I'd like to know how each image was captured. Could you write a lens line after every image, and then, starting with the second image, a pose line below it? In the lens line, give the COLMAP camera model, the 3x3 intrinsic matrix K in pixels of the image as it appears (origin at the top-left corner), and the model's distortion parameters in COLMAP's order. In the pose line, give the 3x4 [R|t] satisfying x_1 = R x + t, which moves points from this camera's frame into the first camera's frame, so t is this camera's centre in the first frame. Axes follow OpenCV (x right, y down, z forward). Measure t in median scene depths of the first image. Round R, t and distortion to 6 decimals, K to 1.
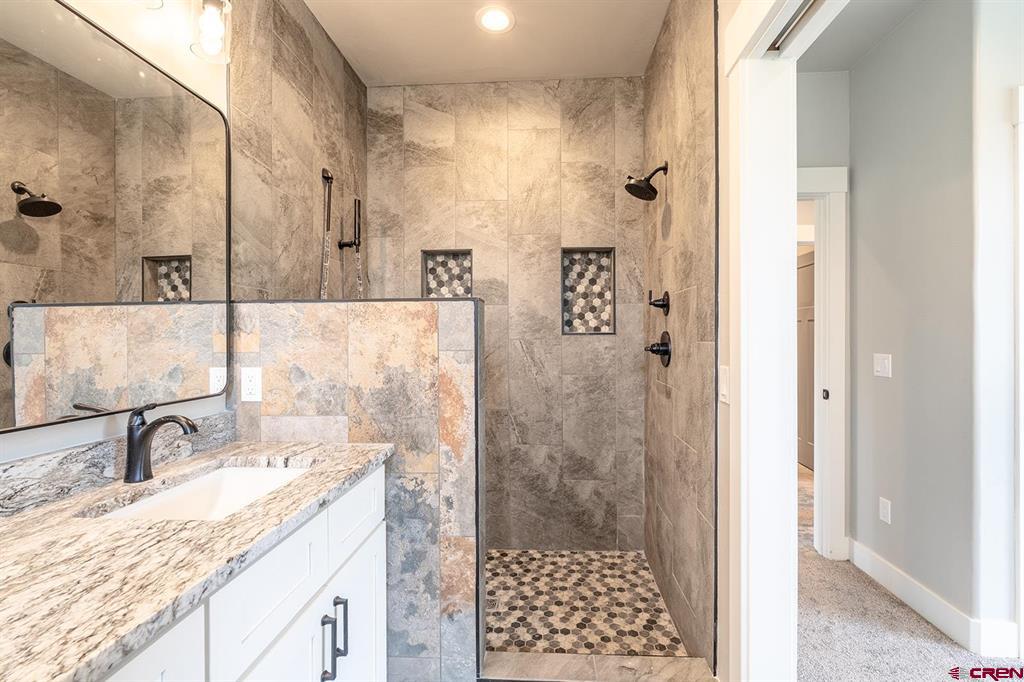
lens RADIAL K [[509.2, 0, 512.0], [0, 509.2, 341.0], [0, 0, 1]] dist [0.002012, 0.000449]
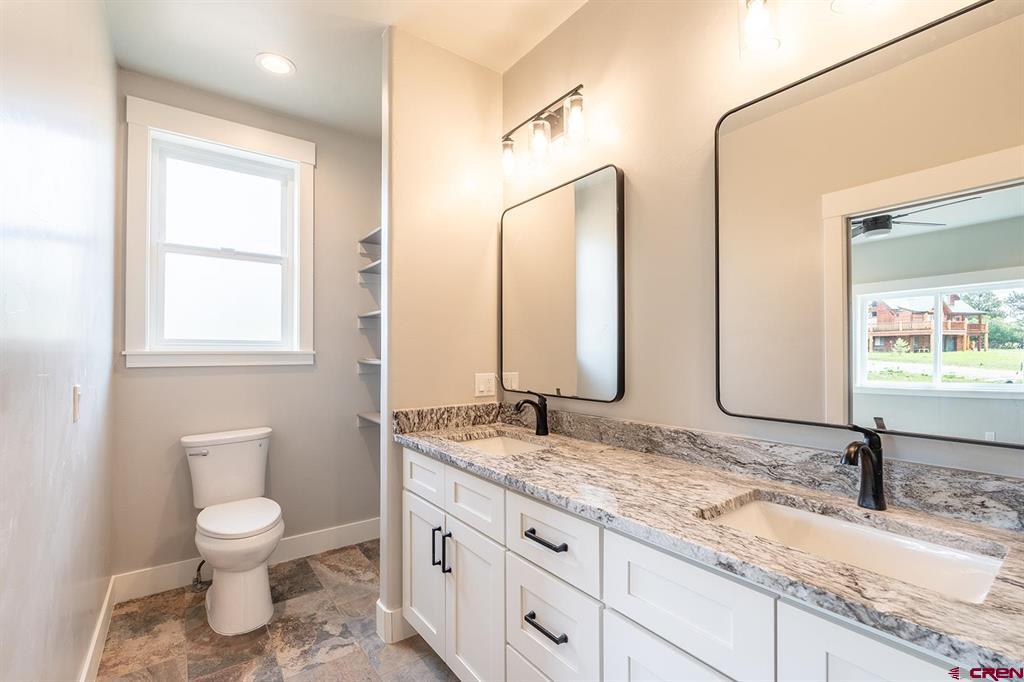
lens RADIAL K [[453.4, 0, 512.0], [0, 453.4, 341.0], [0, 0, 1]] dist [-0.000871, -0.000138]
pose [[-0.766002, -0.007817, -0.642790, 0.395997], [0.002218, 0.999888, -0.014803, -0.028095], [0.642834, -0.012765, -0.765899, 1.514772]]
